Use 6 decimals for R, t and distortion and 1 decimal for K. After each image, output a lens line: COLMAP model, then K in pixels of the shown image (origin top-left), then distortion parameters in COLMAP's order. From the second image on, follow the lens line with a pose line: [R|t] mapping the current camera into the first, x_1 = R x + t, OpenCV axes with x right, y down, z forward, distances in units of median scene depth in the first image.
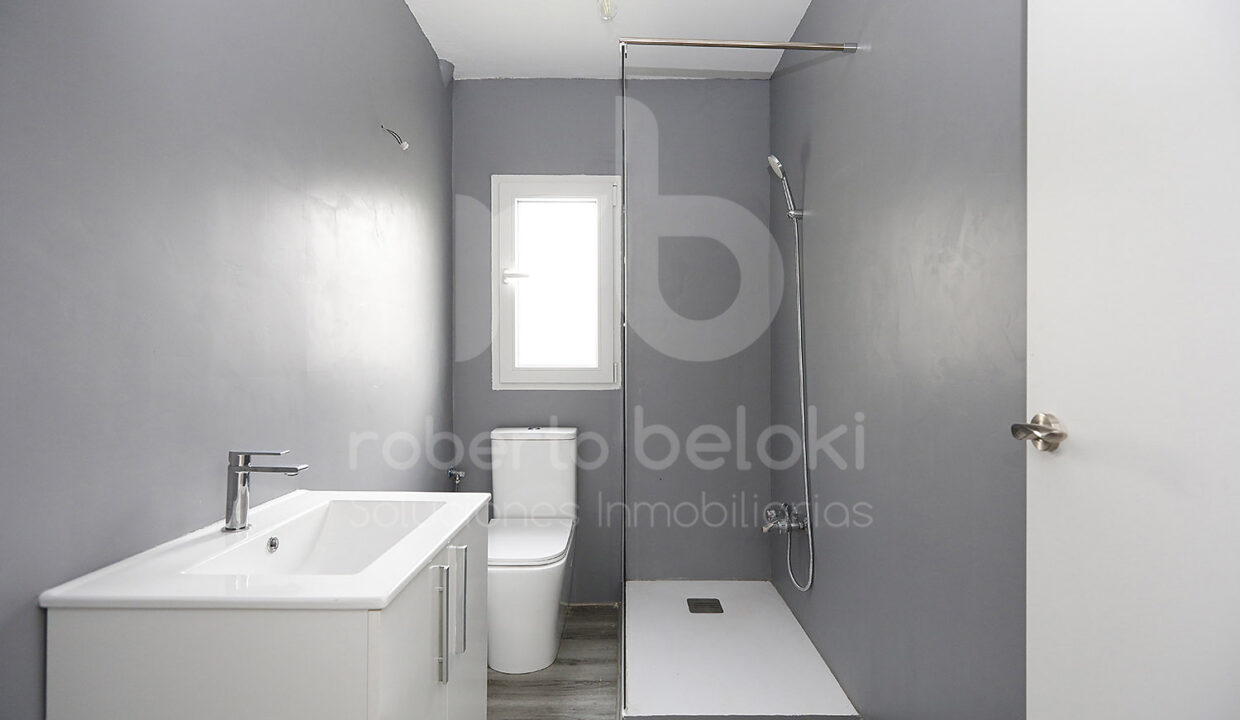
lens RADIAL K [[565.0, 0, 621.8], [0, 565.0, 355.4], [0, 0, 1]] dist [0.000345, 0.000604]
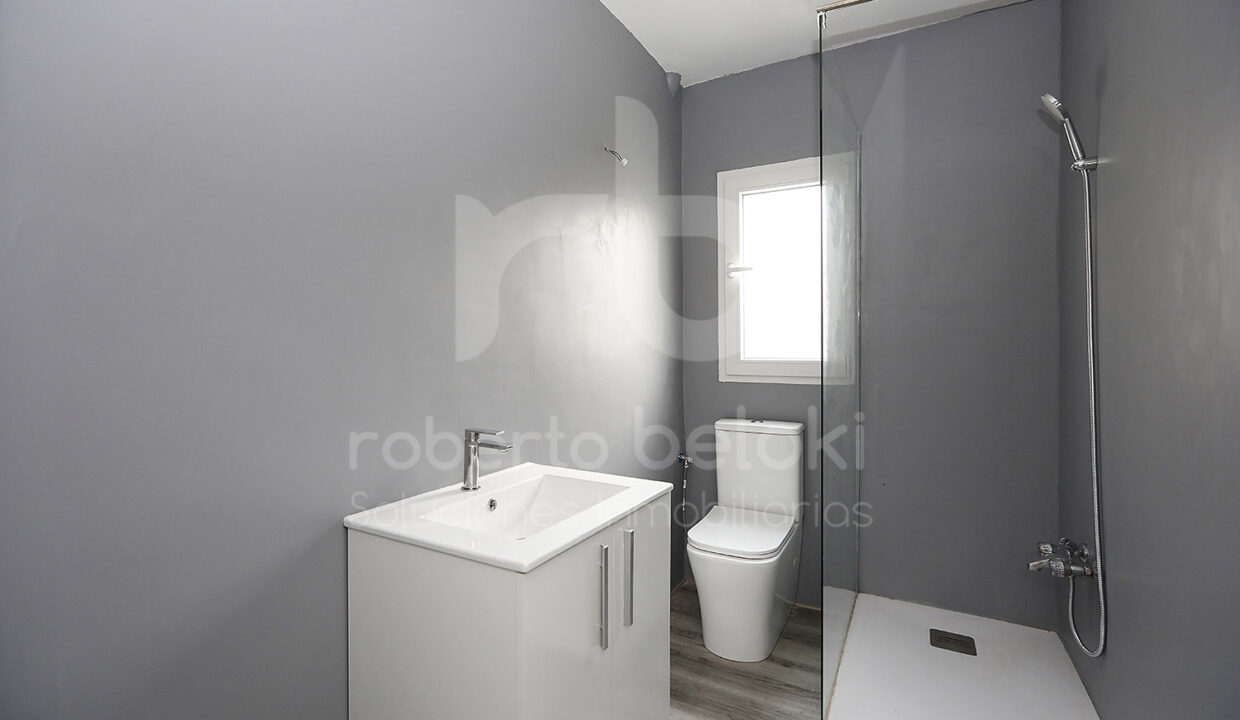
lens RADIAL K [[549.0, 0, 603.3], [0, 549.0, 353.4], [0, 0, 1]] dist [0.002009, 0.000296]
pose [[0.871137, 0.001960, -0.491037, 0.106063], [0.007657, 0.999816, 0.017574, -0.012800], [0.490981, -0.019069, 0.870961, 0.028547]]
